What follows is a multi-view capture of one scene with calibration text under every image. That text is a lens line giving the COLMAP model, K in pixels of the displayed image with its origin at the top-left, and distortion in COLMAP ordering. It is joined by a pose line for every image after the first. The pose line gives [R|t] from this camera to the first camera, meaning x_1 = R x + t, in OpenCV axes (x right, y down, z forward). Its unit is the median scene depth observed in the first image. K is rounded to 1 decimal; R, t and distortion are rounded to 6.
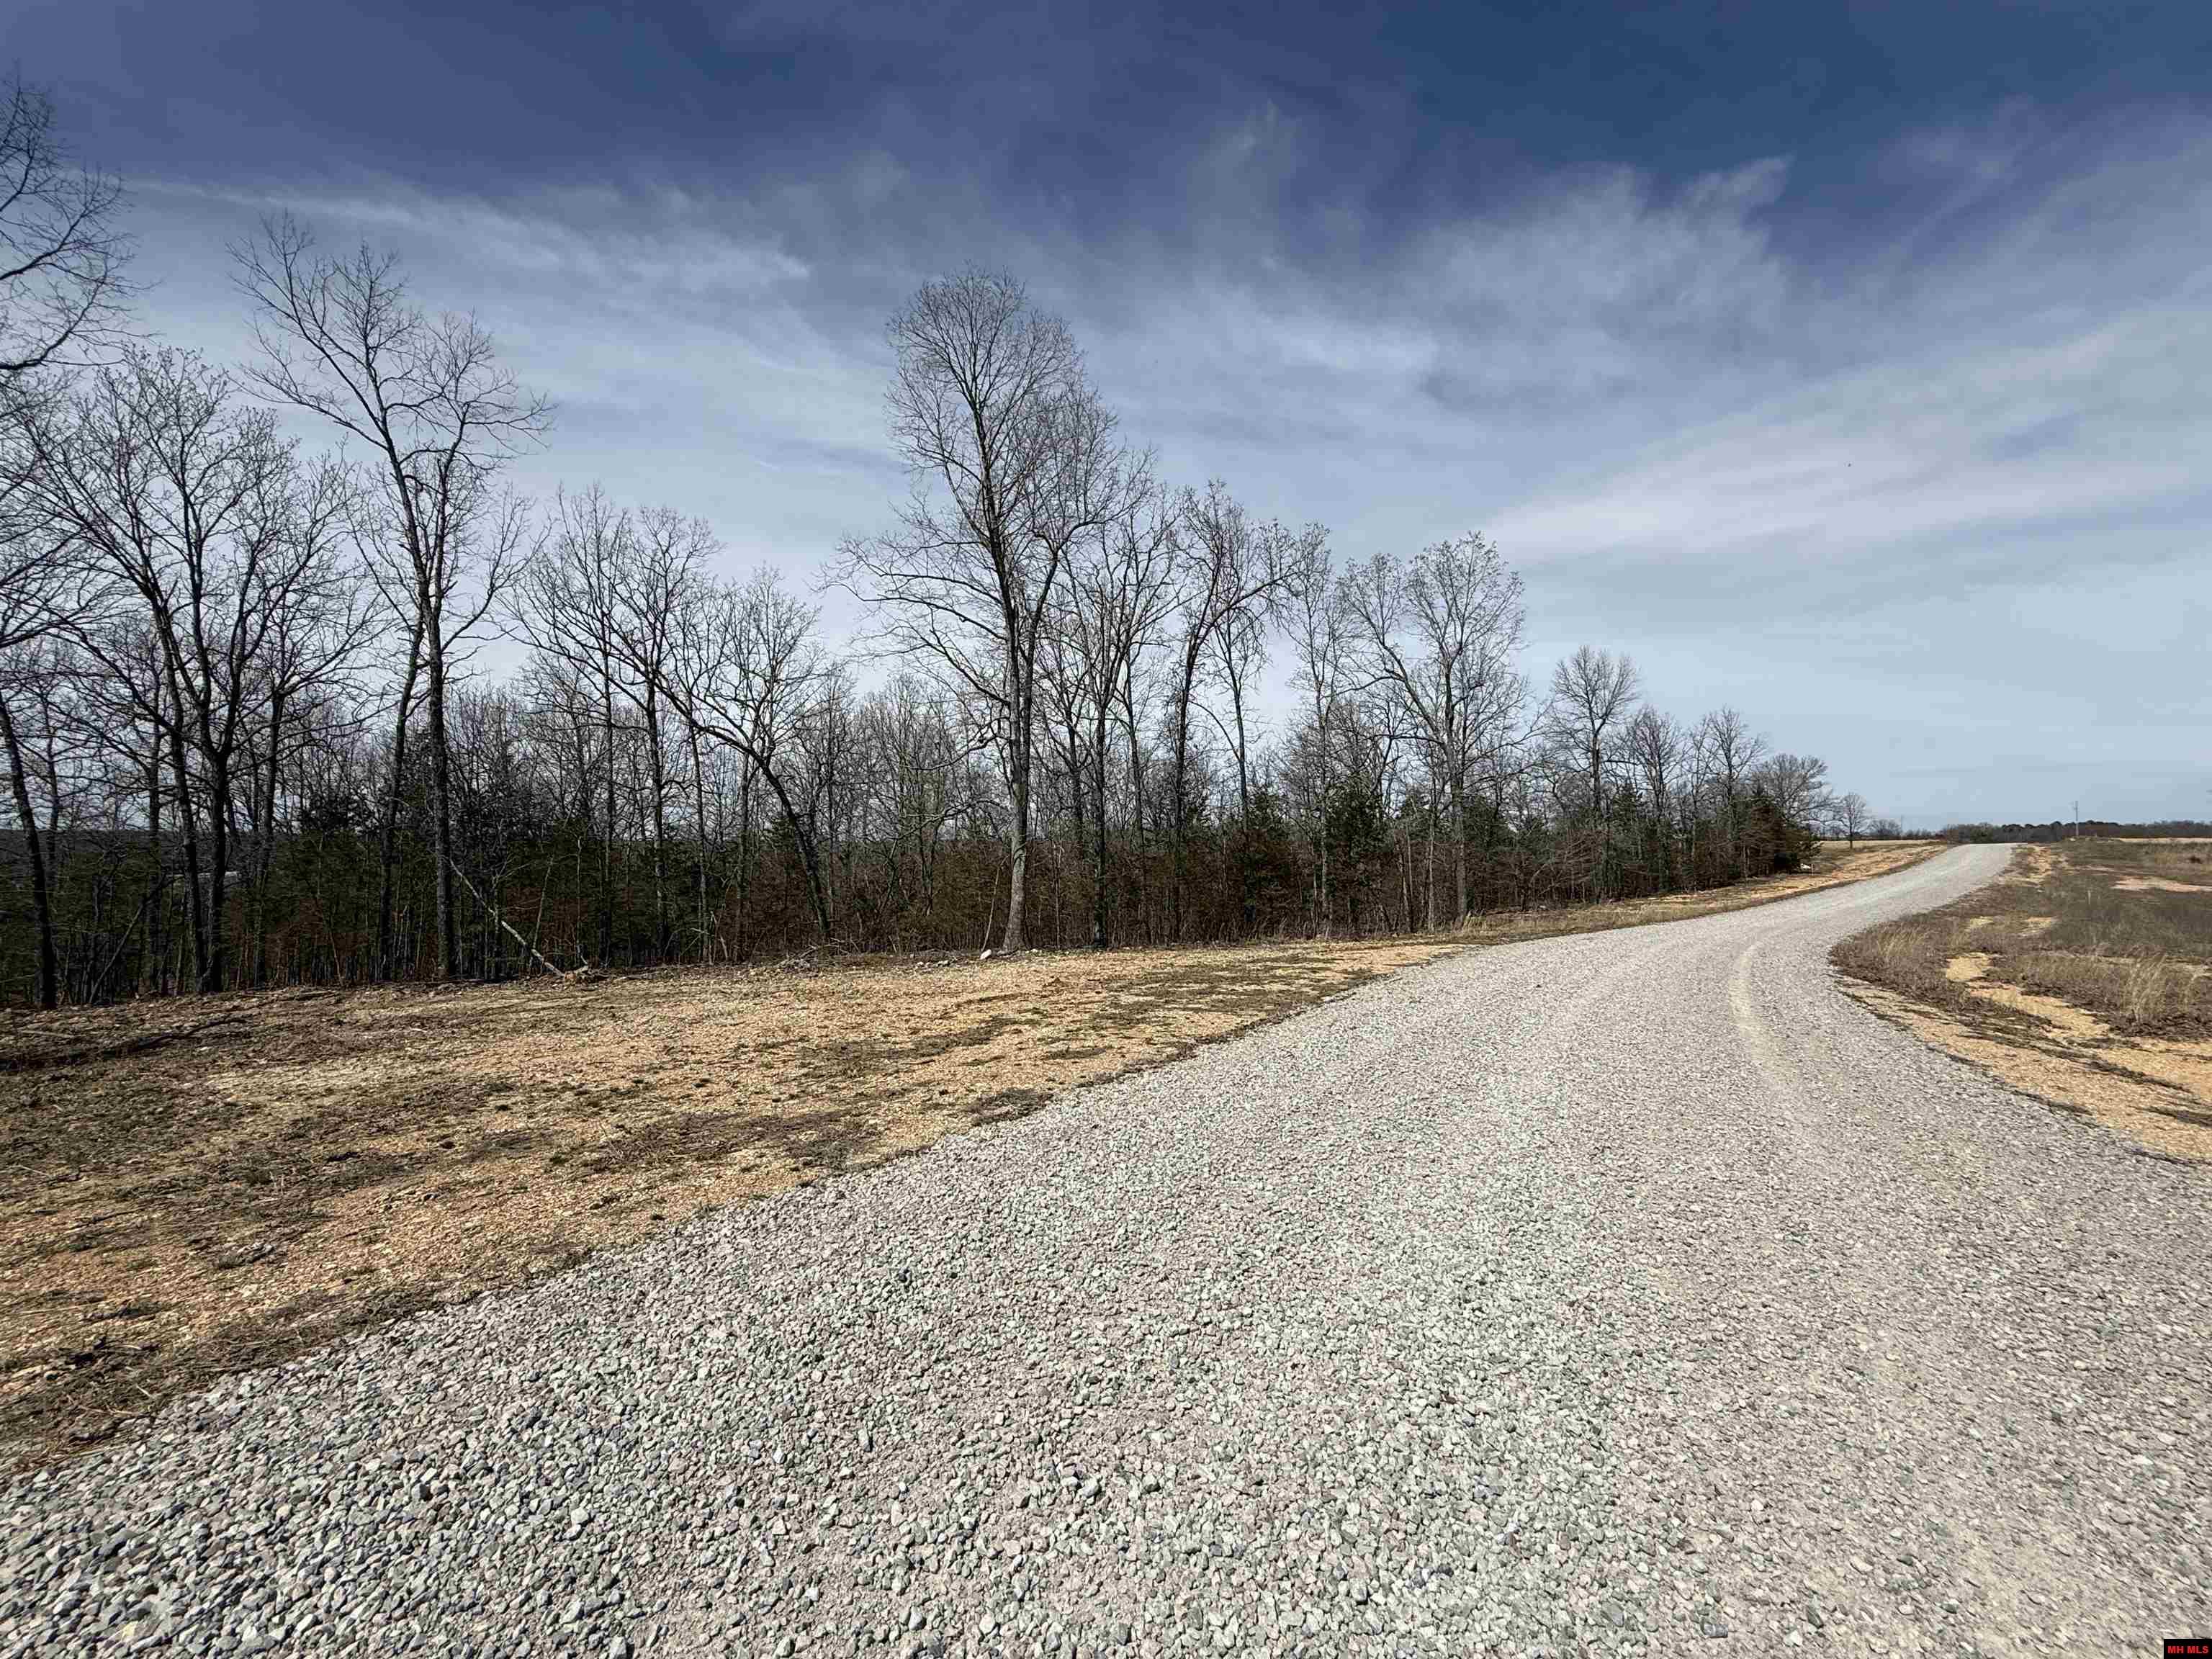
lens RADIAL K [[895.9, 0, 1108.3], [0, 895.9, 820.7], [0, 0, 1]] dist [0.002344, -0.000685]
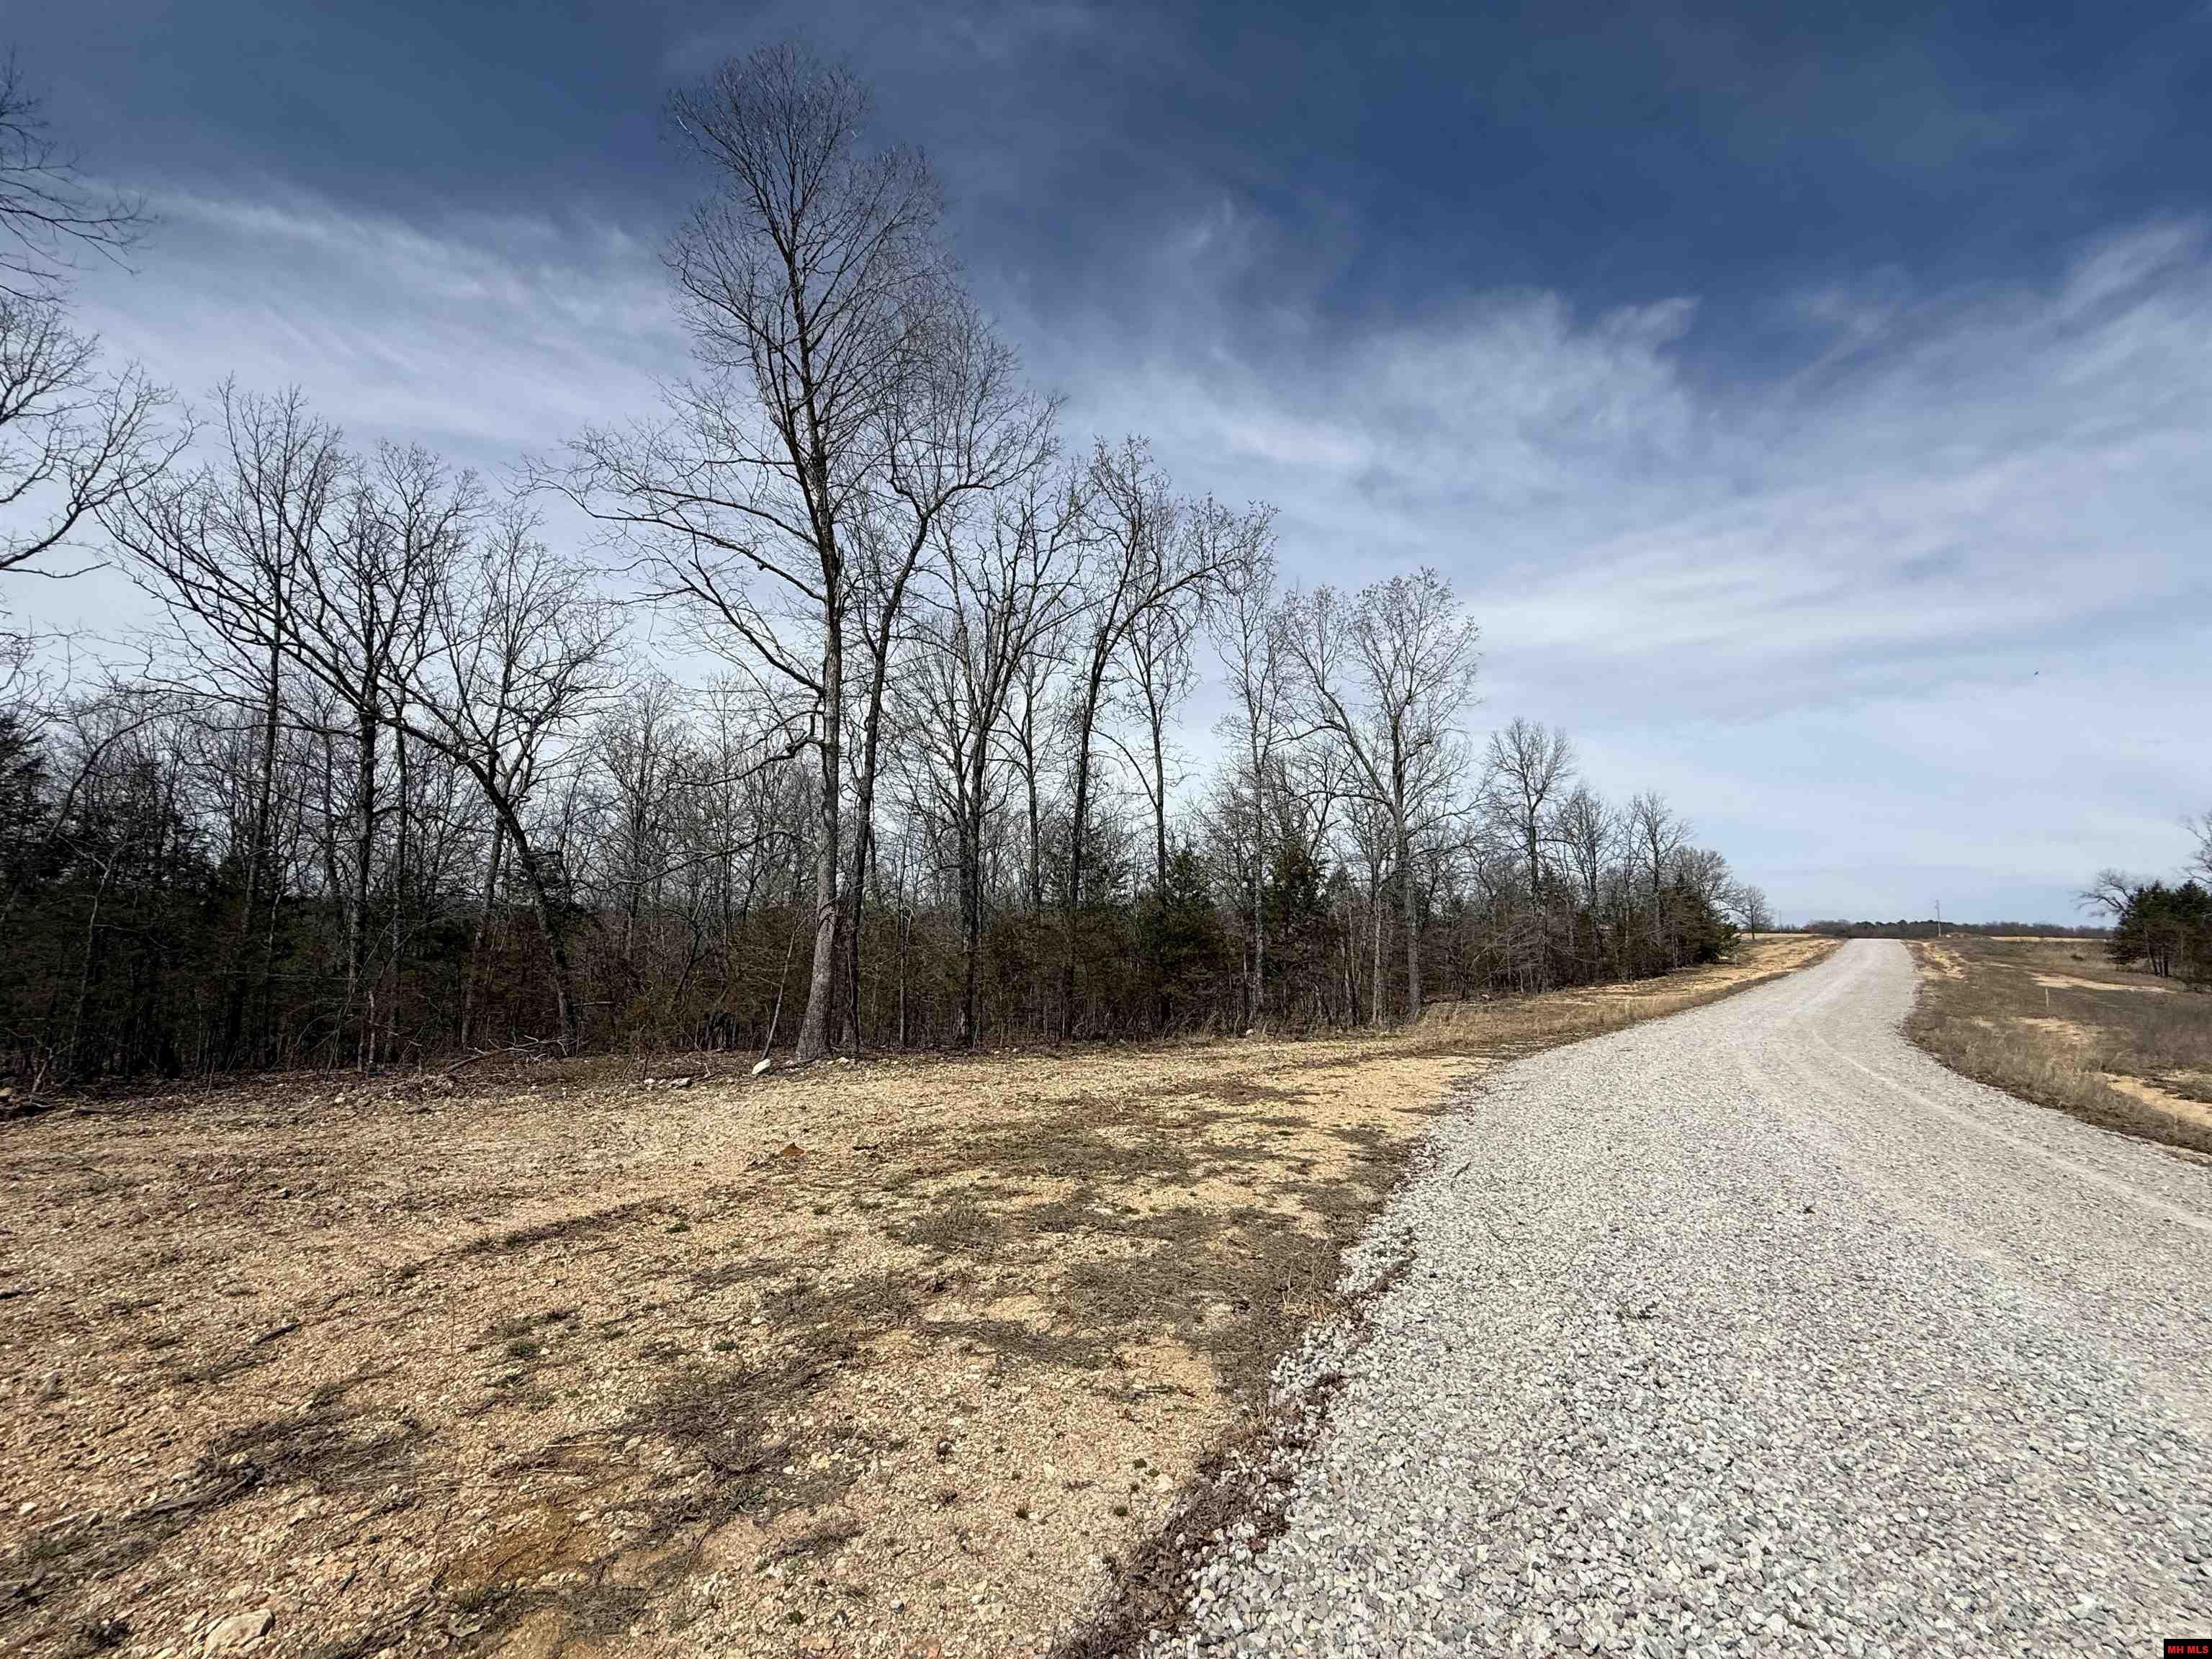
lens RADIAL K [[895.9, 0, 1122.2], [0, 895.9, 847.9], [0, 0, 1]] dist [0.002344, -0.000685]
pose [[0.996011, 0.033354, 0.082759, 0.053640], [-0.028896, 0.998096, -0.054490, 0.014074], [-0.084418, 0.051882, 0.995079, 0.231217]]
